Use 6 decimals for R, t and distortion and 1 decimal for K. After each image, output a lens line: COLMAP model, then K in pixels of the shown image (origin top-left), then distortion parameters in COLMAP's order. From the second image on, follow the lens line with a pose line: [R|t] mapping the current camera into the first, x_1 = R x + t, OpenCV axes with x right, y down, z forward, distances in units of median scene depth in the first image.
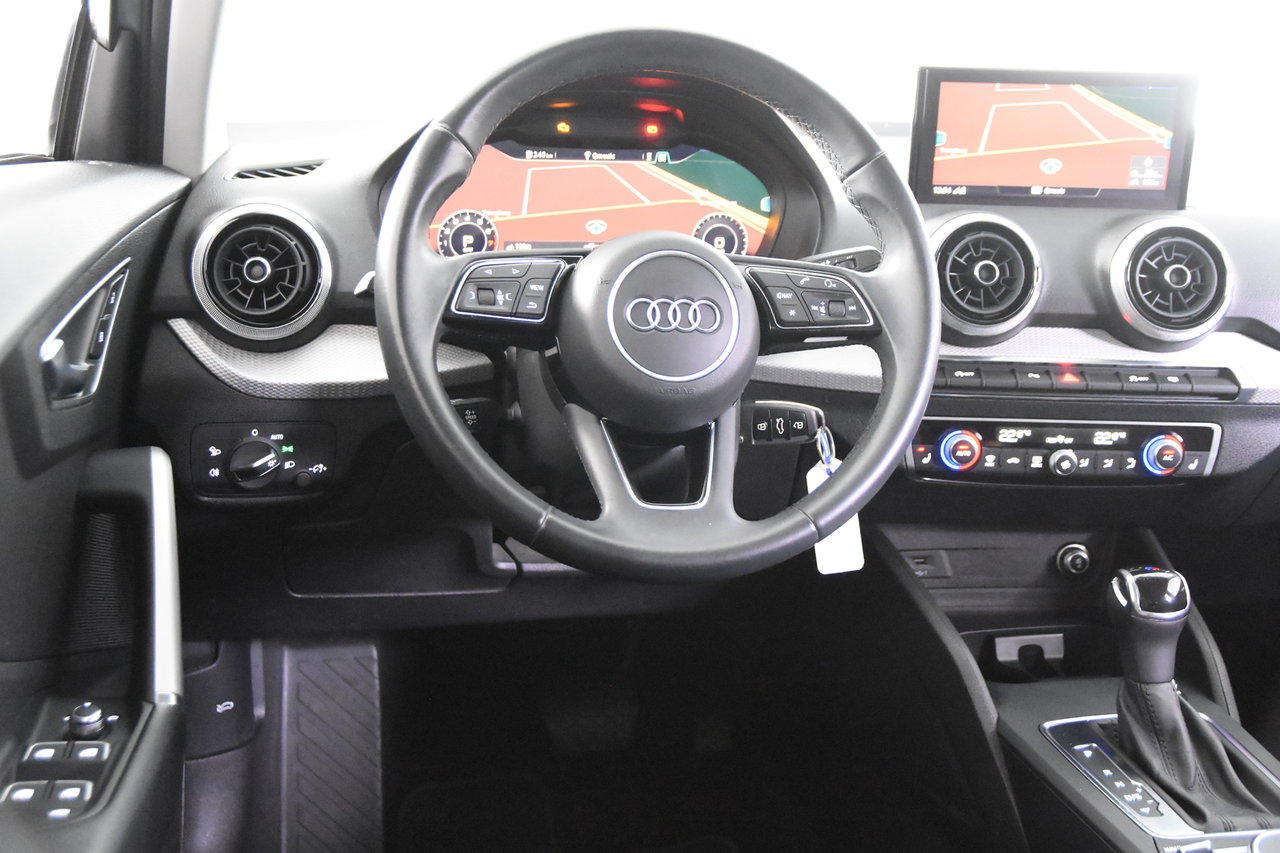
lens RADIAL K [[1401.3, 0, 629.3], [0, 1401.3, 434.5], [0, 0, 1]] dist [0.002274, 0.000000]
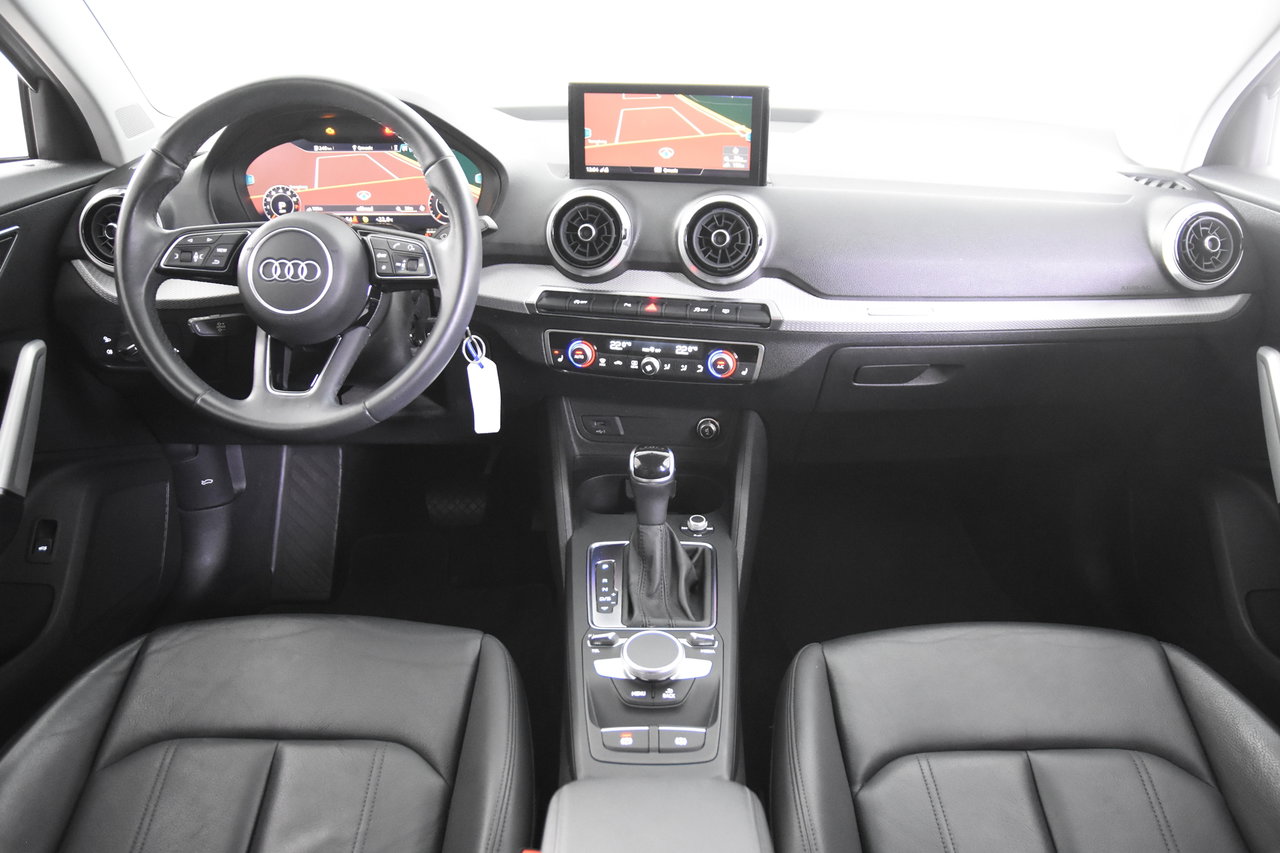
lens RADIAL K [[961.2, 0, 644.2], [0, 961.2, 421.5], [0, 0, 1]] dist [-0.115030, 0.088162]
pose [[0.976239, 0.062946, -0.207352, 0.511285], [-0.031589, 0.987999, 0.151199, -0.072303], [0.214380, -0.141056, 0.966511, 0.040518]]
